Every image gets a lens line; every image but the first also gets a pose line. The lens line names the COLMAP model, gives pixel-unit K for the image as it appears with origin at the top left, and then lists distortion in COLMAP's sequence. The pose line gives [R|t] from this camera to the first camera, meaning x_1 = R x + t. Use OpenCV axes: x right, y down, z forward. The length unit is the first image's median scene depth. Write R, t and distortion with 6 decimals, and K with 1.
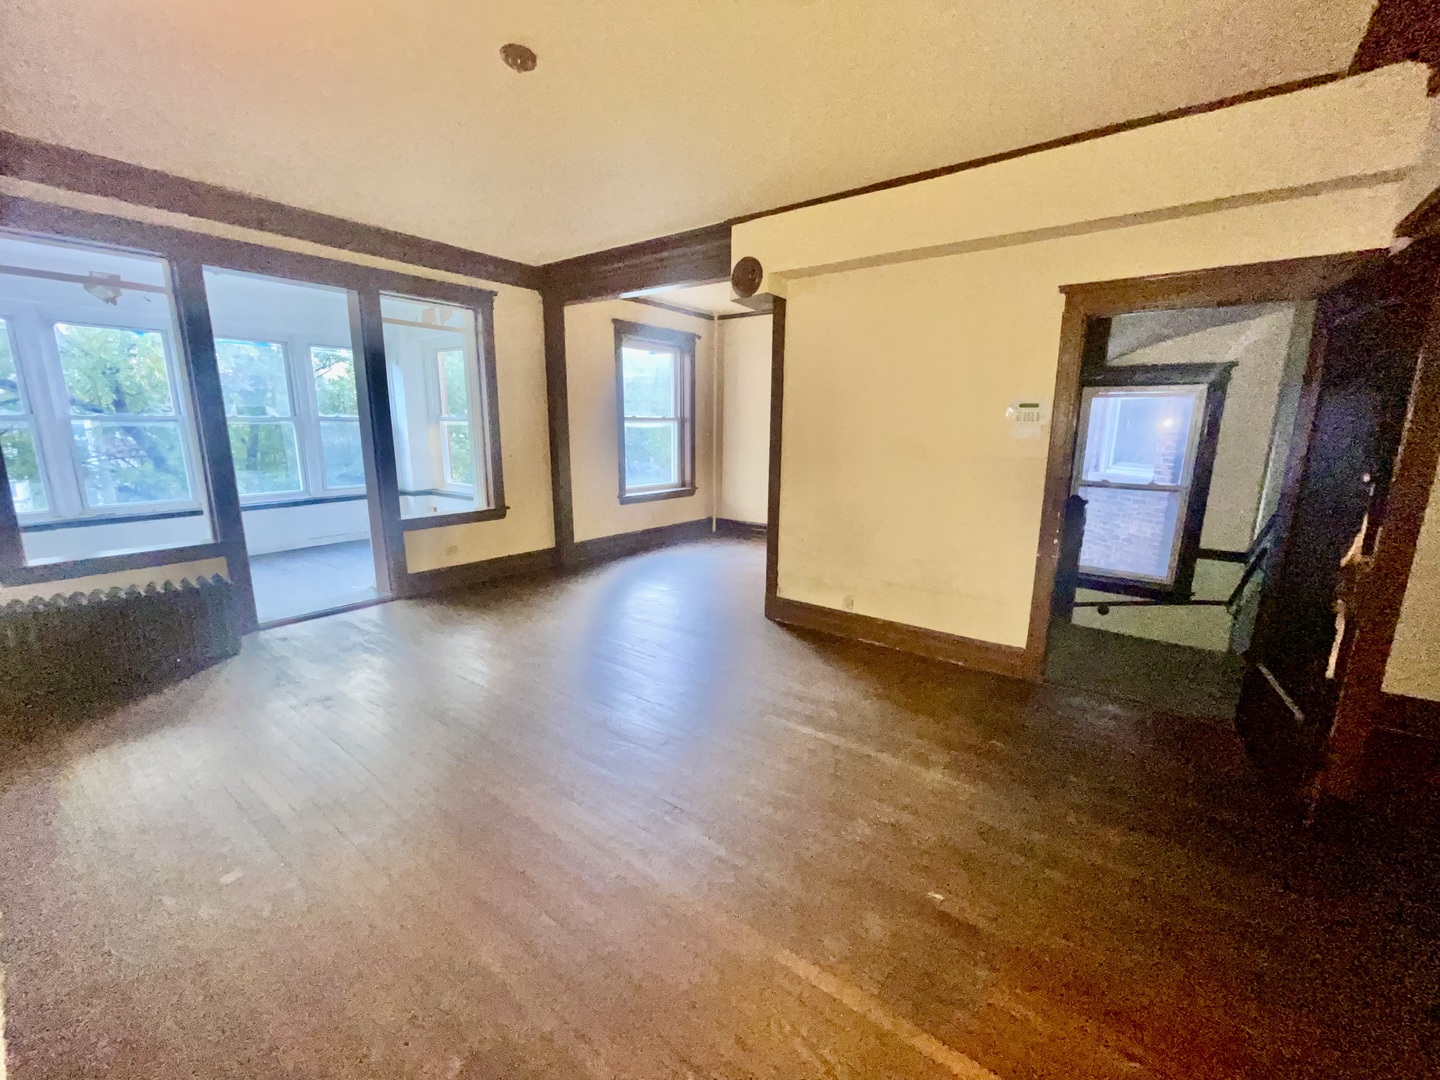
lens RADIAL K [[569.0, 0, 722.6], [0, 569.0, 544.6], [0, 0, 1]] dist [-0.019718, -0.000024]
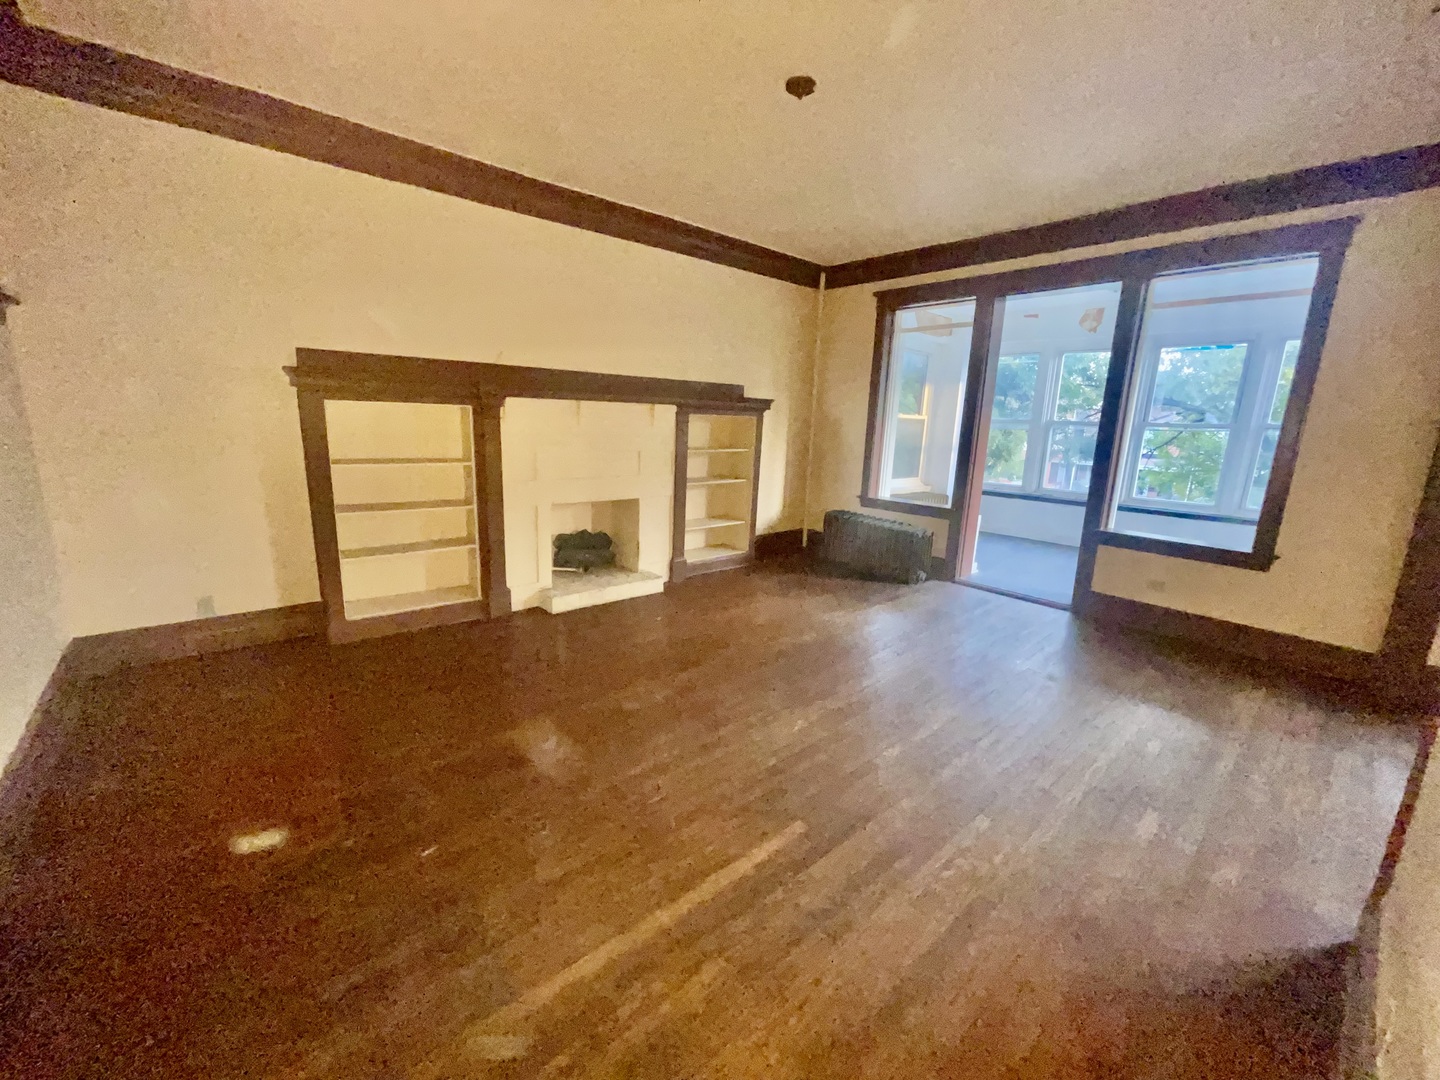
lens RADIAL K [[581.8, 0, 720.0], [0, 581.8, 540.0], [0, 0, 1]] dist [-0.002712, 0.000117]
pose [[-0.199066, 0.189691, -0.961452, 0.476998], [-0.228735, 0.944995, 0.233803, -0.116356], [0.952918, 0.266460, -0.144728, 0.601480]]
